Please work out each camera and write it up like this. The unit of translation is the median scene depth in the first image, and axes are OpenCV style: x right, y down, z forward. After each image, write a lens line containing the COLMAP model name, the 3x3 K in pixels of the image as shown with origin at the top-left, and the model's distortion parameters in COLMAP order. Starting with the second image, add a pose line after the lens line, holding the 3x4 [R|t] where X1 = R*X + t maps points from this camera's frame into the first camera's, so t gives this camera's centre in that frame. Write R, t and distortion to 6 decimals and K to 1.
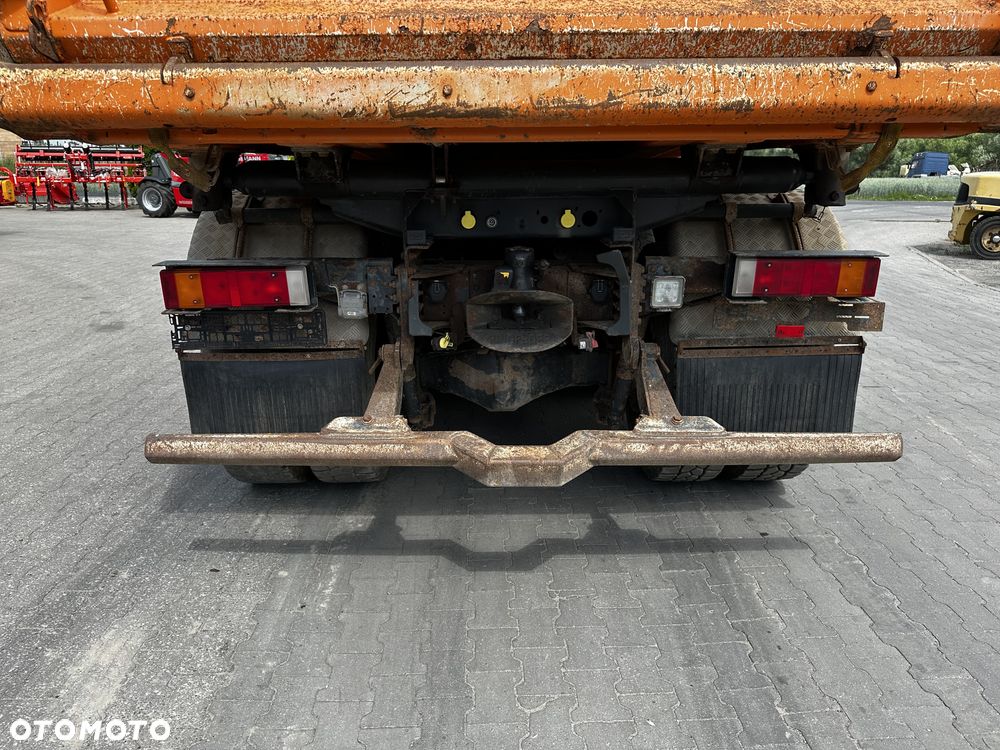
lens RADIAL K [[704.2, 0, 500.6], [0, 704.2, 380.7], [0, 0, 1]] dist [0.044285, -0.050463]
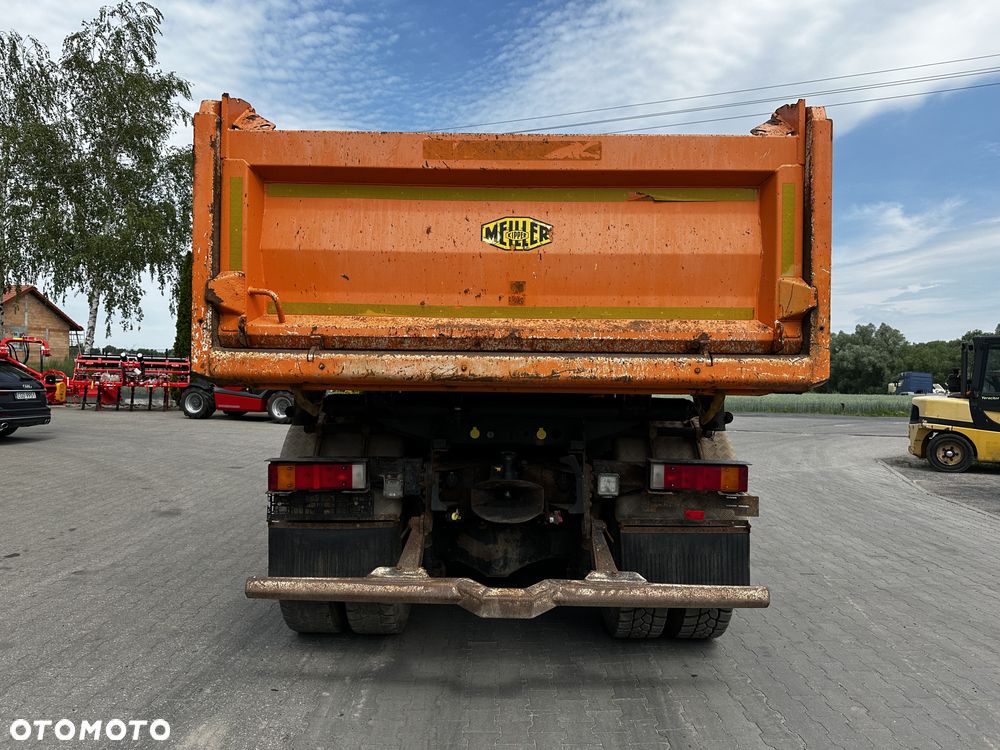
lens RADIAL K [[704.2, 0, 507.8], [0, 704.2, 378.3], [0, 0, 1]] dist [0.044285, -0.050463]
pose [[0.999784, 0.019624, -0.006866, 0.031141], [-0.020766, 0.958486, -0.284382, 0.079743], [0.001000, 0.284463, 0.958686, -0.448571]]
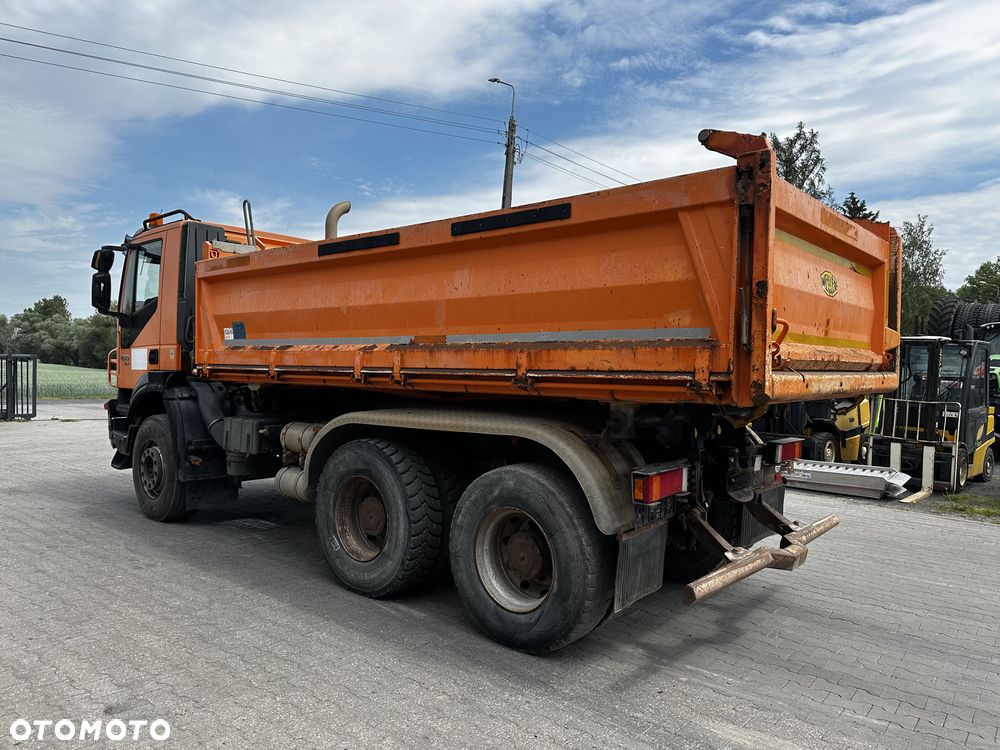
lens RADIAL K [[704.2, 0, 500.6], [0, 704.2, 383.2], [0, 0, 1]] dist [0.044285, -0.050463]
pose [[0.651585, -0.005614, 0.758555, -1.700530], [0.201986, 0.965156, -0.166360, -0.151871], [-0.731190, 0.261615, 0.630015, 0.201113]]
